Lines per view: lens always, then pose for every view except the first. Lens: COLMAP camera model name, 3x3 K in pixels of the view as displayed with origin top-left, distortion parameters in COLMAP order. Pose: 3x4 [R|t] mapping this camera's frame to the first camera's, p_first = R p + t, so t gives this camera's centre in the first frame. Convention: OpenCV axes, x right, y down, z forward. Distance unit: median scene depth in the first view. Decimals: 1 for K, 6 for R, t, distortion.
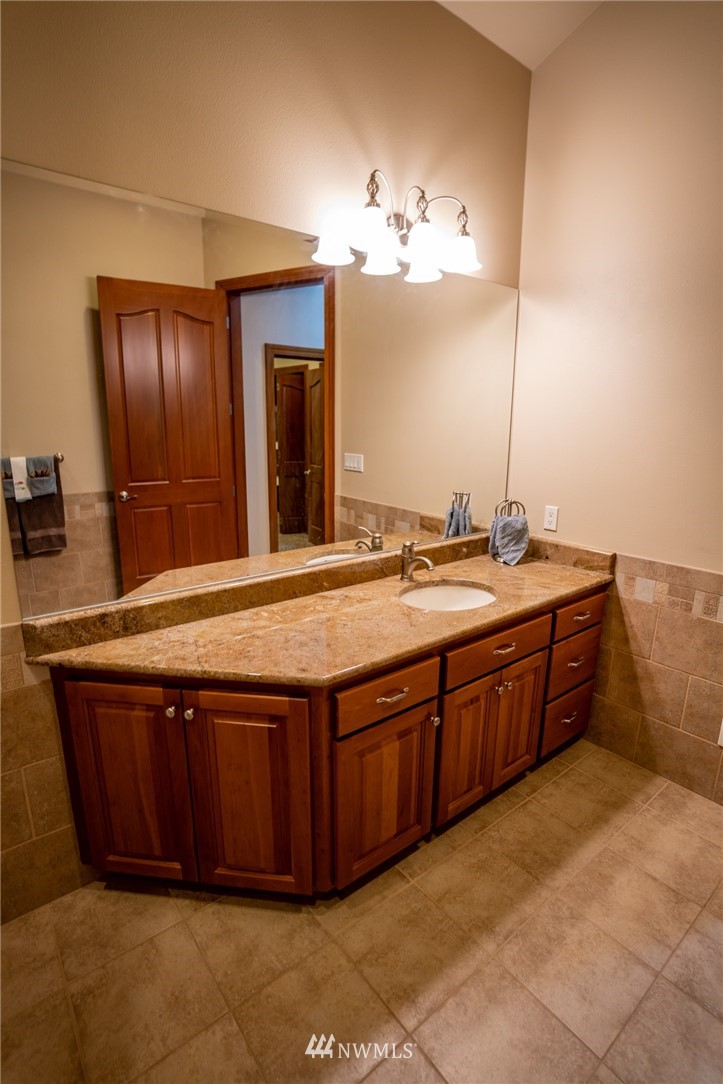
lens RADIAL K [[538.9, 0, 351.4], [0, 538.9, 543.1], [0, 0, 1]] dist [-0.076140, 0.033366]
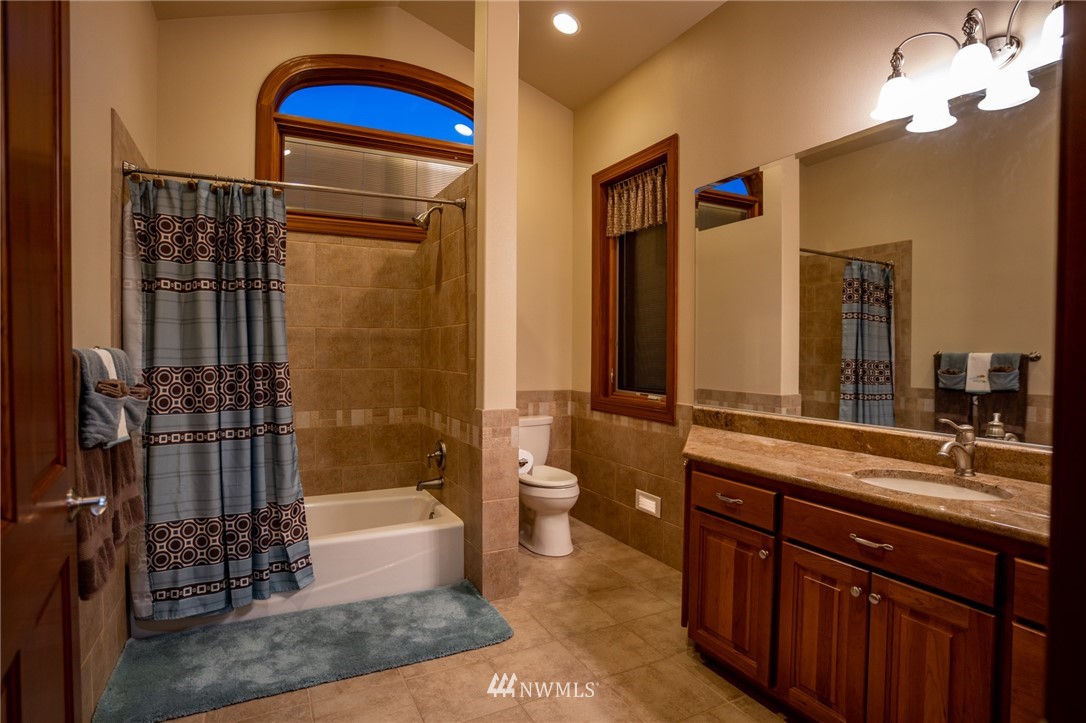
lens RADIAL K [[539.9, 0, 538.9], [0, 539.9, 361.2], [0, 0, 1]] dist [-0.076140, 0.033366]
pose [[-0.185645, 0.014042, -0.982517, 1.172029], [-0.233180, 0.970707, 0.057932, 0.010270], [0.954549, 0.239858, -0.176932, 0.636341]]
